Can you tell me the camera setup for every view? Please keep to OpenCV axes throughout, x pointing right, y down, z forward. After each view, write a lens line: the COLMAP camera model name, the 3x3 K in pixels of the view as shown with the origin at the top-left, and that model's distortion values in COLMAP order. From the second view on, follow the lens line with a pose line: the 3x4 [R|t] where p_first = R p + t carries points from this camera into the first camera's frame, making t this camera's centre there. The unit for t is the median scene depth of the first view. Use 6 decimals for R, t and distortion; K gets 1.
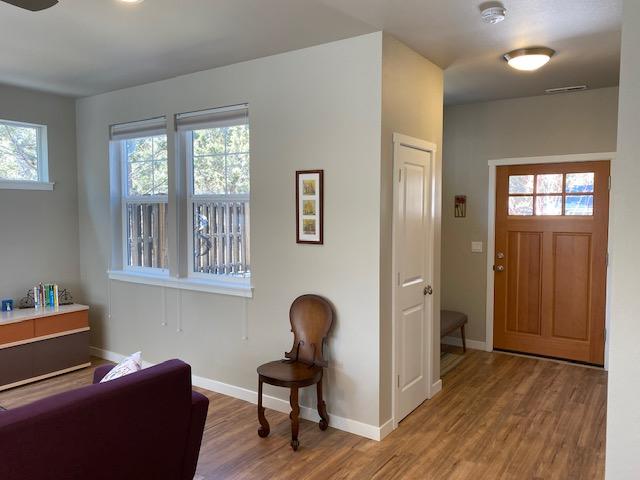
lens RADIAL K [[478.0, 0, 320.0], [0, 478.0, 240.0], [0, 0, 1]] dist [0.072218, -0.081644]
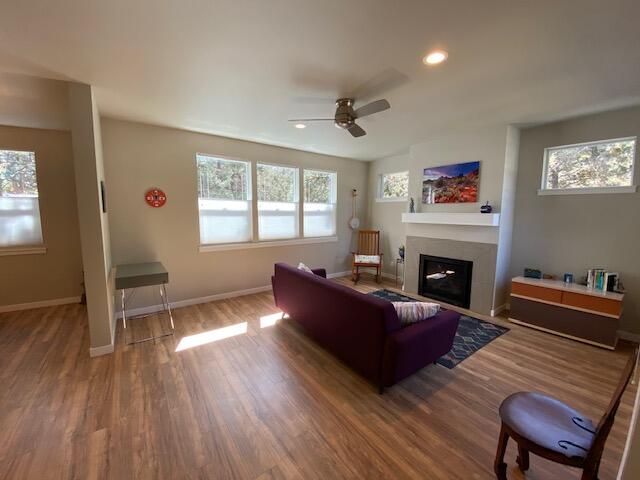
lens RADIAL K [[257.4, 0, 321.6], [0, 257.4, 240.2], [0, 0, 1]] dist [0.028032, -0.024302]
pose [[-0.326062, 0.098969, -0.940153, 0.306254], [-0.059515, 0.990383, 0.124898, -0.026483], [0.943473, 0.096678, -0.317036, 0.612374]]
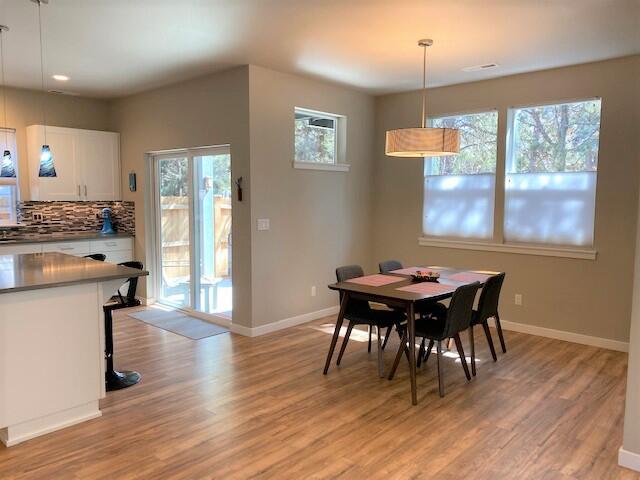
lens RADIAL K [[488.5, 0, 320.0], [0, 488.5, 240.0], [0, 0, 1]] dist [0.020830, -0.002536]
pose [[-0.991380, -0.018365, 0.129721, 0.229616], [0.000644, 0.989432, 0.144998, -0.010575], [-0.131013, 0.143832, -0.980891, 0.542359]]
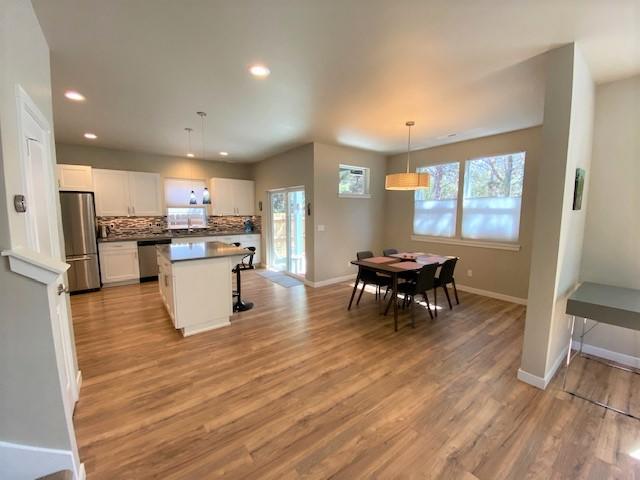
lens RADIAL K [[257.4, 0, 321.6], [0, 257.4, 240.2], [0, 0, 1]] dist [0.028032, -0.024302]
pose [[-0.951492, -0.035858, 0.305577, 0.159090], [0.014972, 0.986613, 0.162392, -0.010942], [-0.307309, 0.159089, -0.938217, 0.496200]]
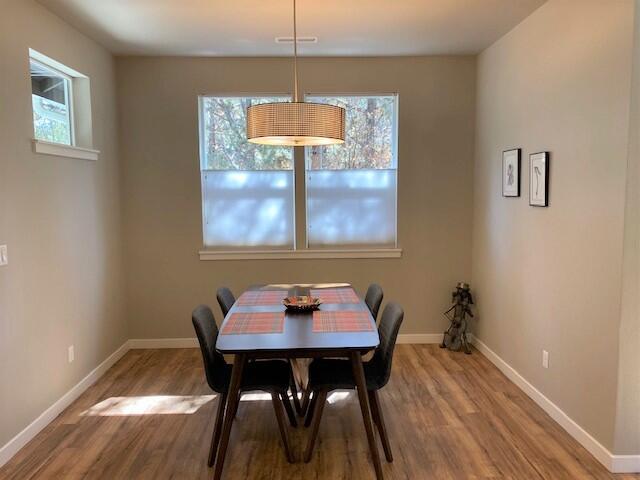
lens RADIAL K [[505.5, 0, 320.0], [0, 505.5, 240.0], [0, 0, 1]] dist [0.027767, -0.000720]
pose [[-0.800662, 0.063624, -0.595729, 0.588721], [-0.026324, 0.989649, 0.141074, -0.000261], [0.598538, 0.128634, -0.790699, 0.153437]]
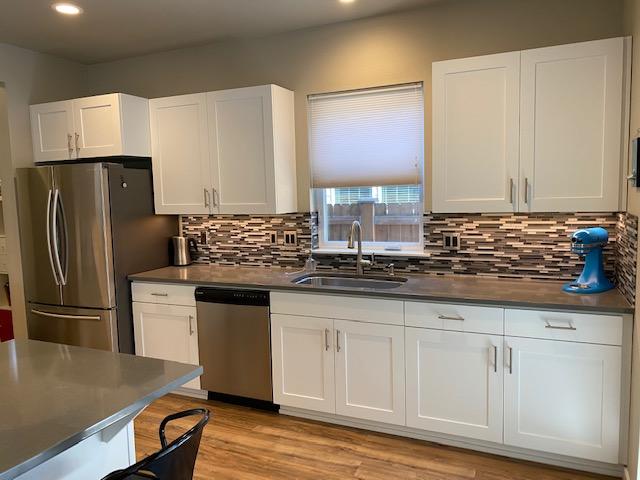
lens RADIAL K [[484.1, 0, 320.0], [0, 484.1, 240.0], [0, 0, 1]] dist [0.115562, -0.168256]
pose [[-0.178298, -0.092939, 0.979578, 0.530796], [0.081328, 0.990731, 0.108800, 0.029496], [-0.980610, 0.099066, -0.169087, -0.469891]]
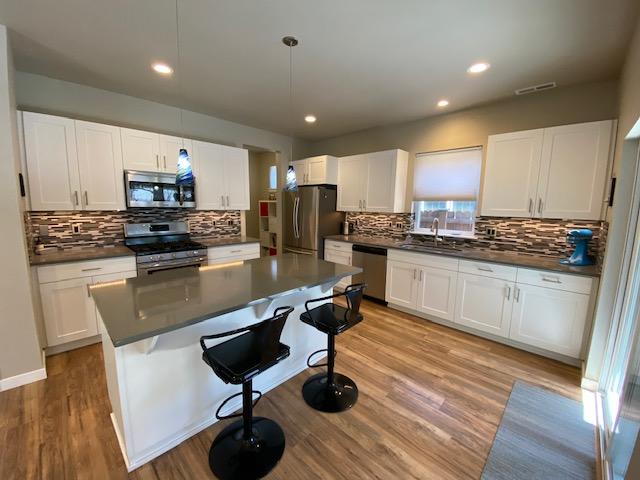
lens RADIAL K [[257.4, 0, 321.6], [0, 257.4, 240.2], [0, 0, 1]] dist [0.028032, -0.024302]
pose [[0.160087, -0.130597, 0.978426, 0.420534], [0.036849, 0.991309, 0.126287, 0.042000], [-0.986415, 0.015838, 0.163508, -0.437489]]
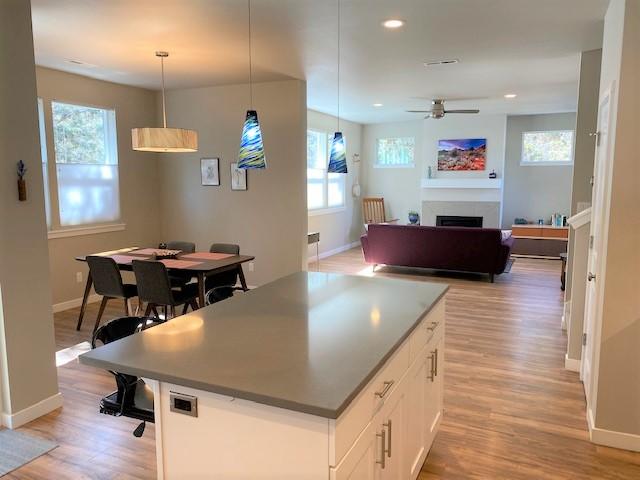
lens RADIAL K [[478.0, 0, 320.0], [0, 478.0, 240.0], [0, 0, 1]] dist [0.072218, -0.081644]
pose [[0.163354, 0.124782, -0.978644, 1.354925], [-0.052034, 0.991678, 0.117759, 0.019136], [0.985194, 0.031686, 0.168488, -0.303530]]
